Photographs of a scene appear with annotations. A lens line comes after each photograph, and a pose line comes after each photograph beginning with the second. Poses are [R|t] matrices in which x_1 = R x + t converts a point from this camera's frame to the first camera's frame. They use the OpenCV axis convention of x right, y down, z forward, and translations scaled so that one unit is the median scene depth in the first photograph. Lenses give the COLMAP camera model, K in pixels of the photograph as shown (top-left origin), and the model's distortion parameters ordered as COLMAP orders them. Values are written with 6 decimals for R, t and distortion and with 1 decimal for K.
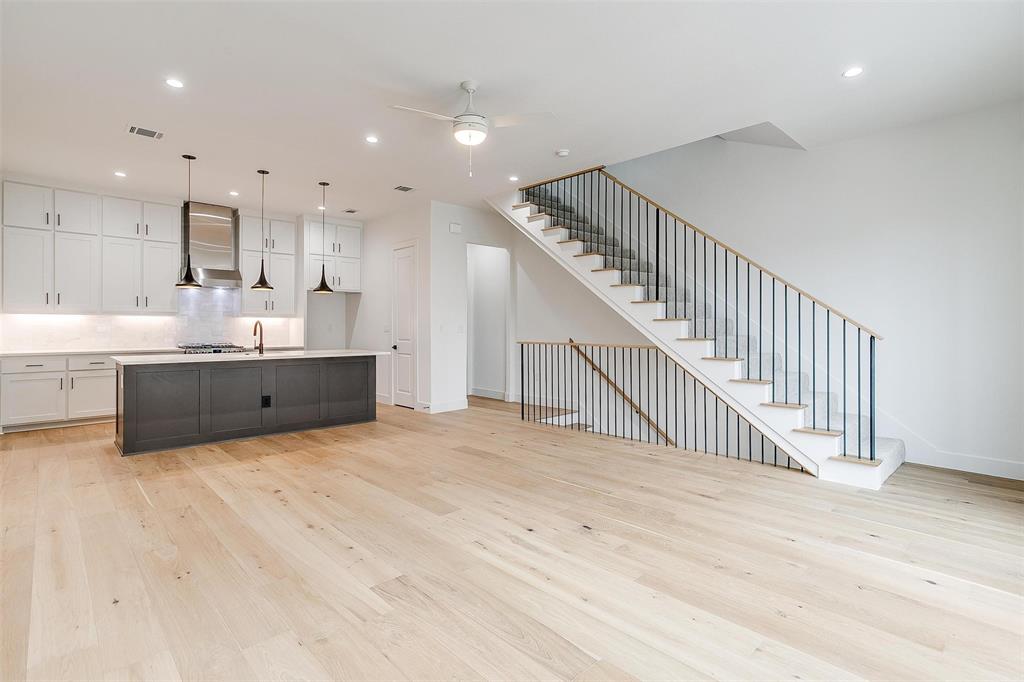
lens RADIAL K [[485.7, 0, 497.9], [0, 485.7, 325.1], [0, 0, 1]] dist [0.001750, 0.000788]
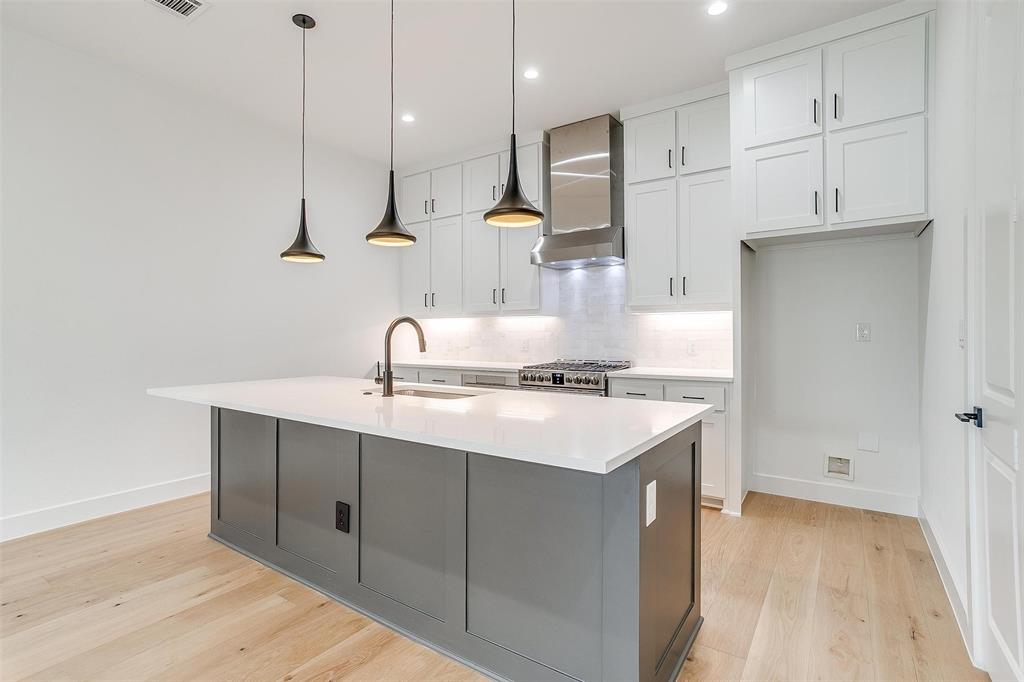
lens RADIAL K [[489.5, 0, 511.8], [0, 489.5, 336.7], [0, 0, 1]] dist [-0.021115, 0.000569]
pose [[0.225668, -0.000076, -0.974204, -0.044730], [0.009919, 0.999948, 0.002220, 0.007570], [0.974154, -0.010164, 0.225657, 0.856908]]
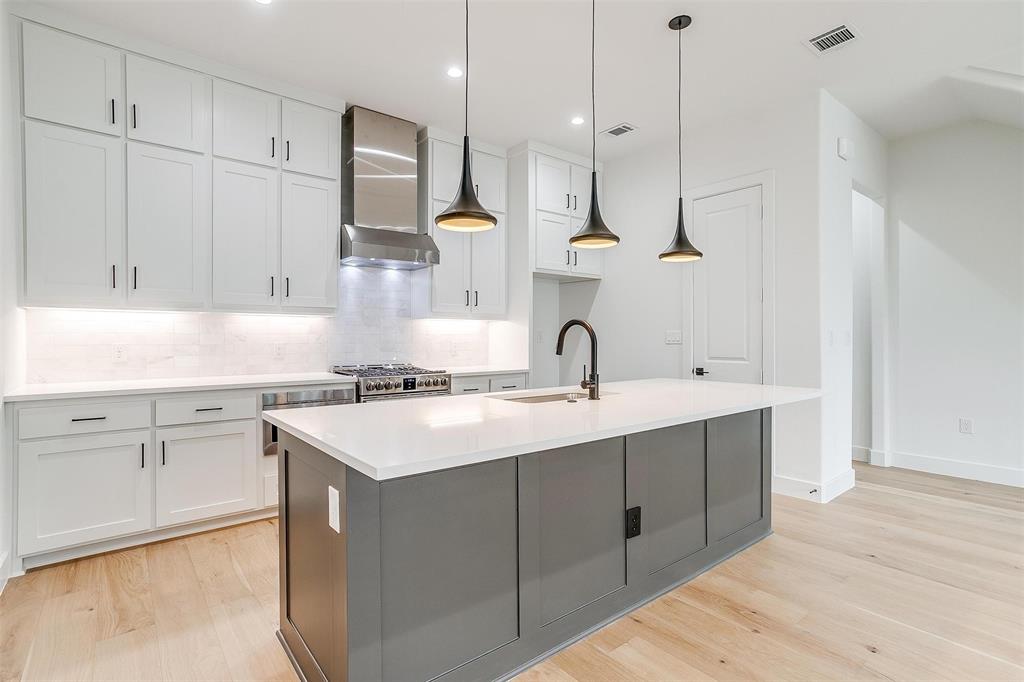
lens RADIAL K [[493.6, 0, 507.4], [0, 493.6, 339.3], [0, 0, 1]] dist [-0.011681, 0.000147]
pose [[0.997435, -0.002244, -0.071547, -0.449678], [0.002881, 0.999957, 0.008809, 0.003982], [0.071524, -0.008992, 0.997398, 0.486879]]
